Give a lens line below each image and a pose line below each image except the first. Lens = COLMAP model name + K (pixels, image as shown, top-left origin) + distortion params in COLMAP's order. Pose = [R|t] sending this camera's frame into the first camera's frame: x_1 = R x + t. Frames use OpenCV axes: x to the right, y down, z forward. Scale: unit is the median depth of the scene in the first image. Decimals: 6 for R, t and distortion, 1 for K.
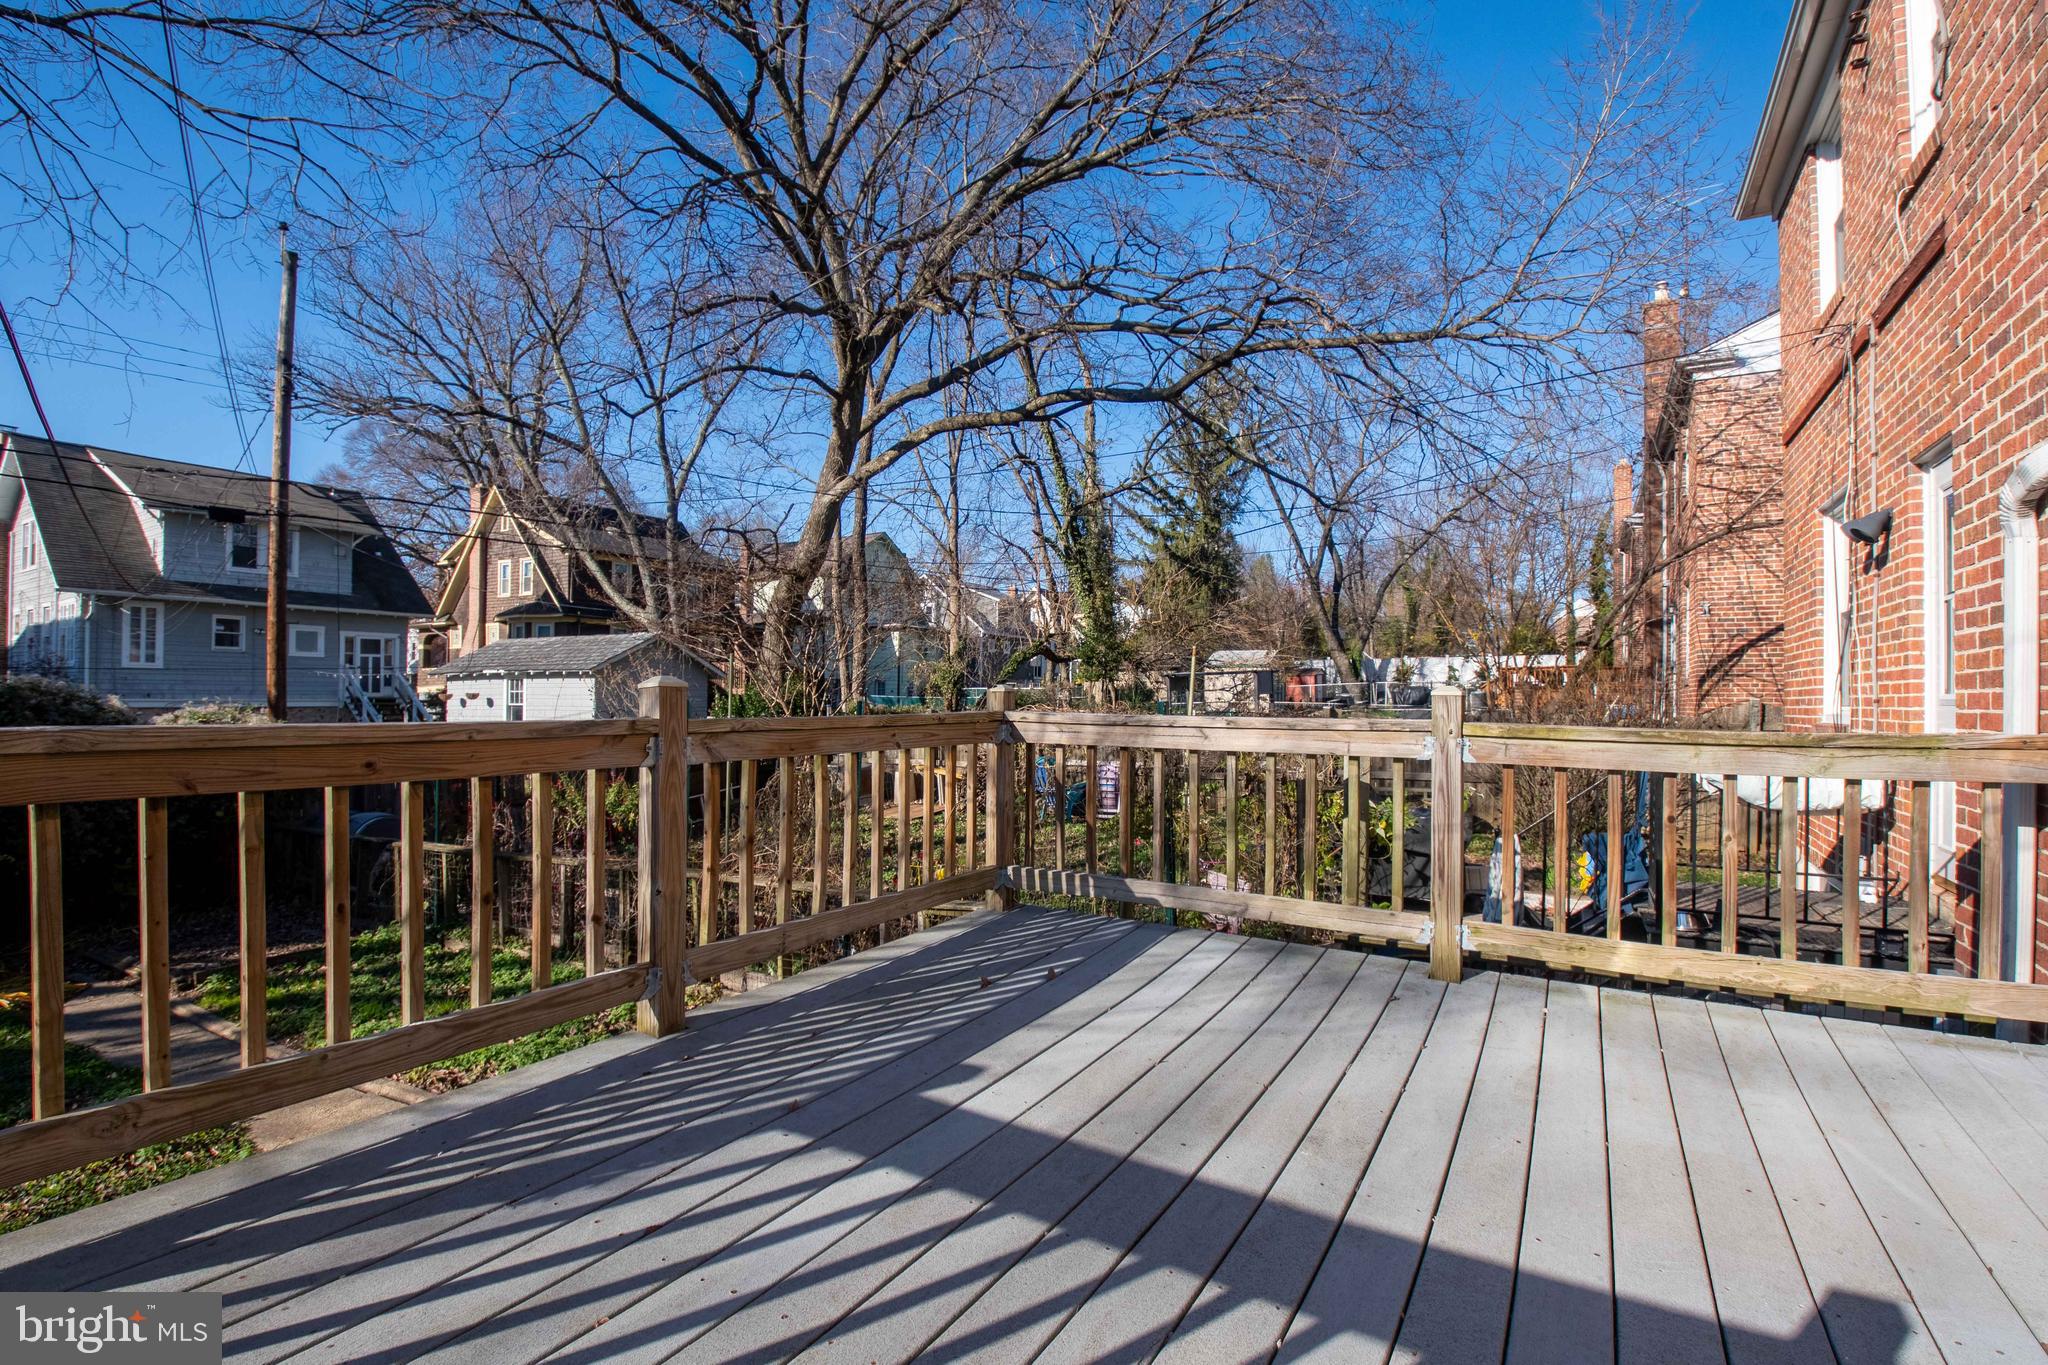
lens RADIAL K [[897.5, 0, 1026.0], [0, 897.5, 689.8], [0, 0, 1]] dist [-0.001875, -0.000769]
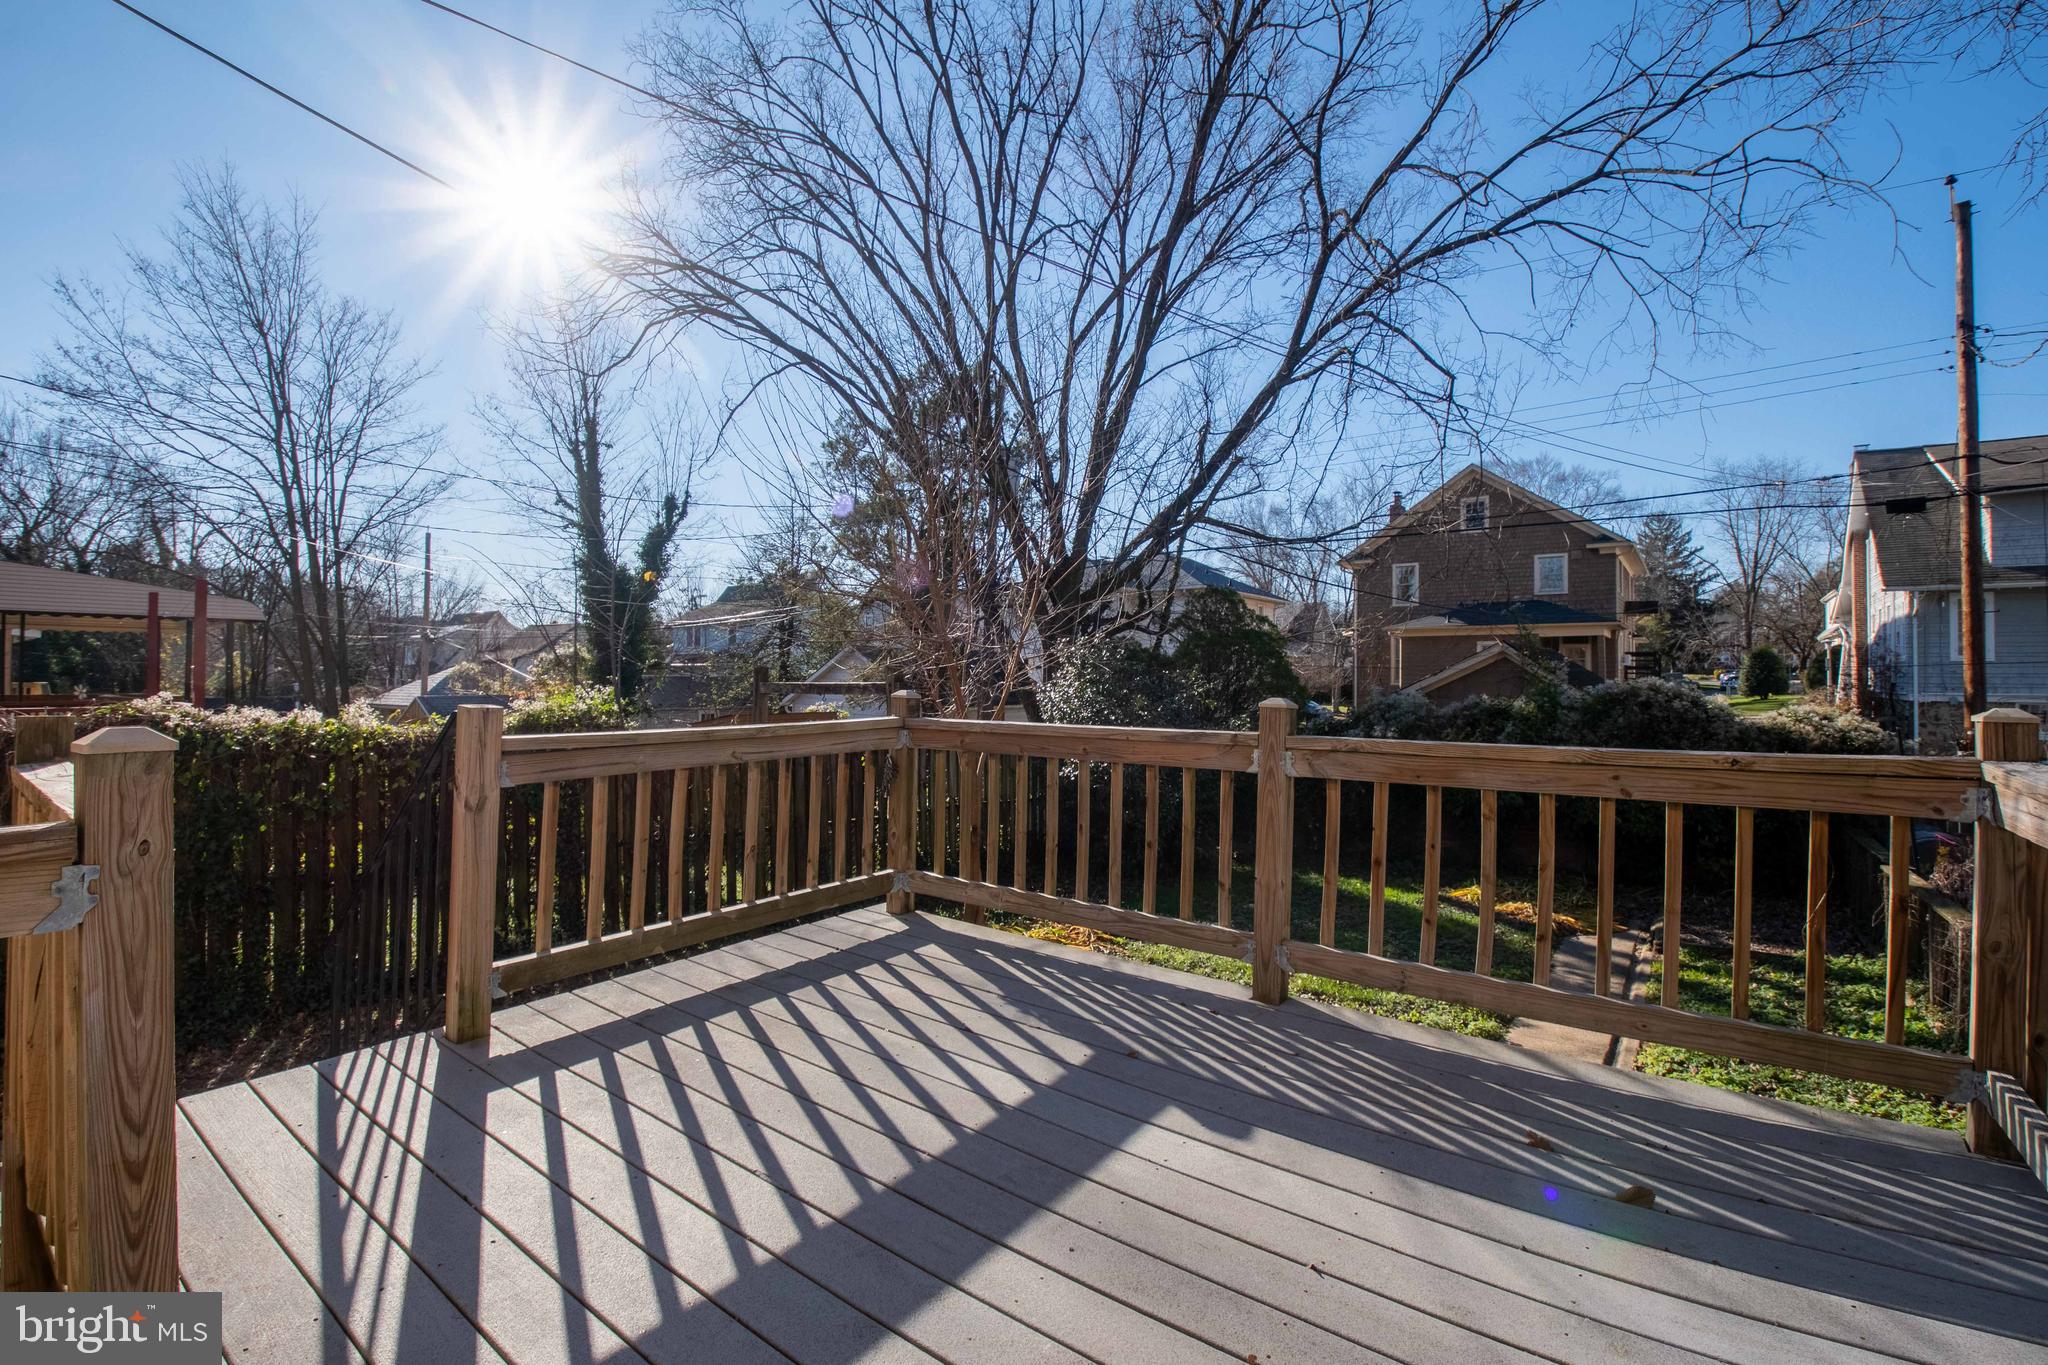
lens RADIAL K [[897.5, 0, 1026.0], [0, 897.5, 689.8], [0, 0, 1]] dist [-0.001875, -0.000769]
pose [[-0.081139, 0.004603, -0.996692, 0.838328], [0.004966, 0.999979, 0.004214, -0.034226], [0.996690, -0.004607, -0.081160, 0.825182]]
